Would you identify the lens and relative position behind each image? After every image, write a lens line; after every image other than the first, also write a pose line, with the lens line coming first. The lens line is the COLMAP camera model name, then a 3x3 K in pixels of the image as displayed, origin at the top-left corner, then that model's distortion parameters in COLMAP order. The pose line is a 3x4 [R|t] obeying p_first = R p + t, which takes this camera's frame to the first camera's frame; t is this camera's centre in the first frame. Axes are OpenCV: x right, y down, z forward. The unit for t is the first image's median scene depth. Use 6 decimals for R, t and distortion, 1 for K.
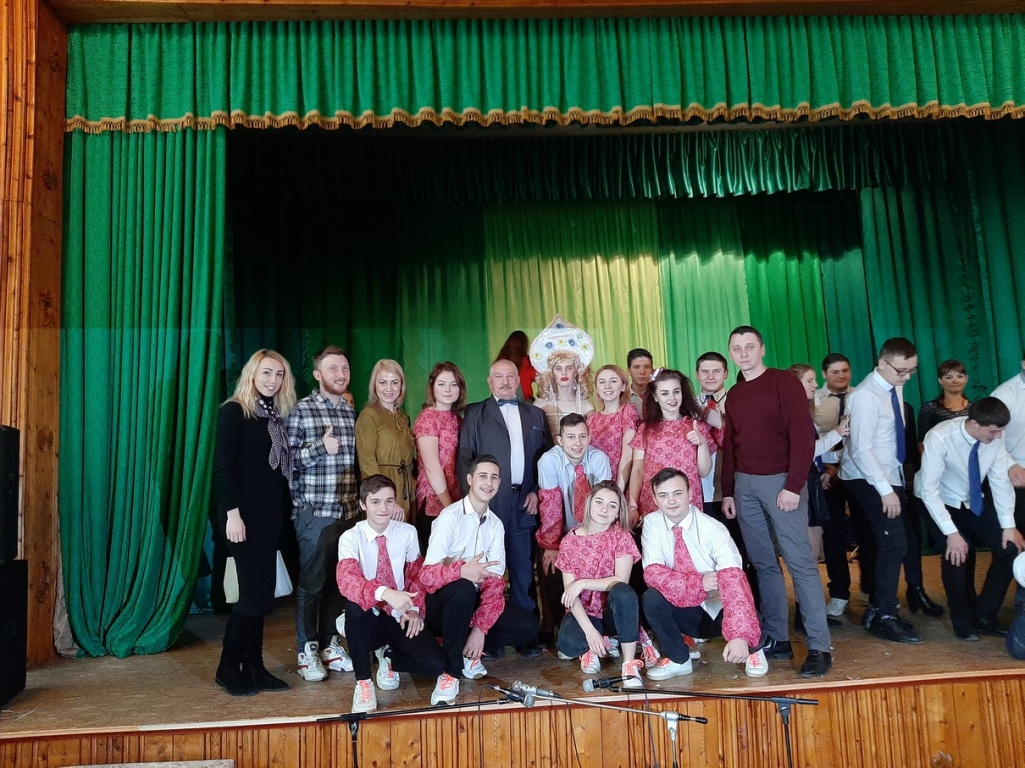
lens RADIAL K [[774.6, 0, 503.2], [0, 774.6, 367.7], [0, 0, 1]] dist [0.053015, -0.096660]
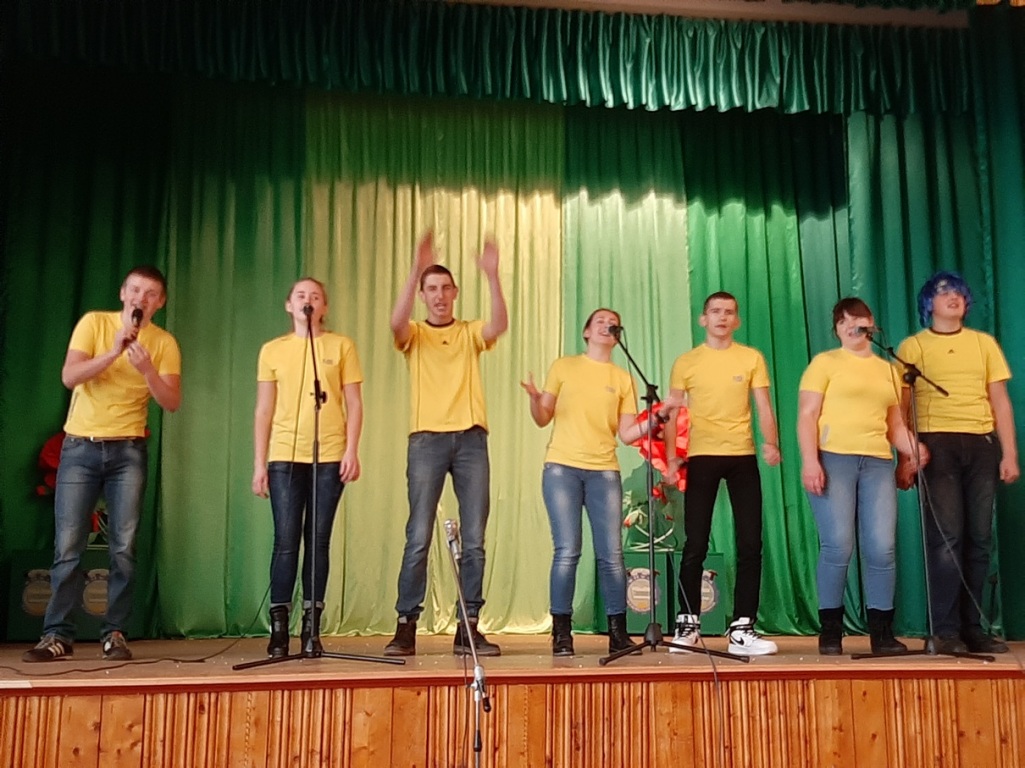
lens RADIAL K [[1314.3, 0, 502.5], [0, 1314.3, 386.0], [0, 0, 1]] dist [0.119237, -0.346140]
pose [[0.992352, 0.059155, 0.108345, 0.036204], [-0.053206, 0.996955, -0.057003, 0.100926], [-0.111387, 0.050803, 0.992478, -0.137443]]
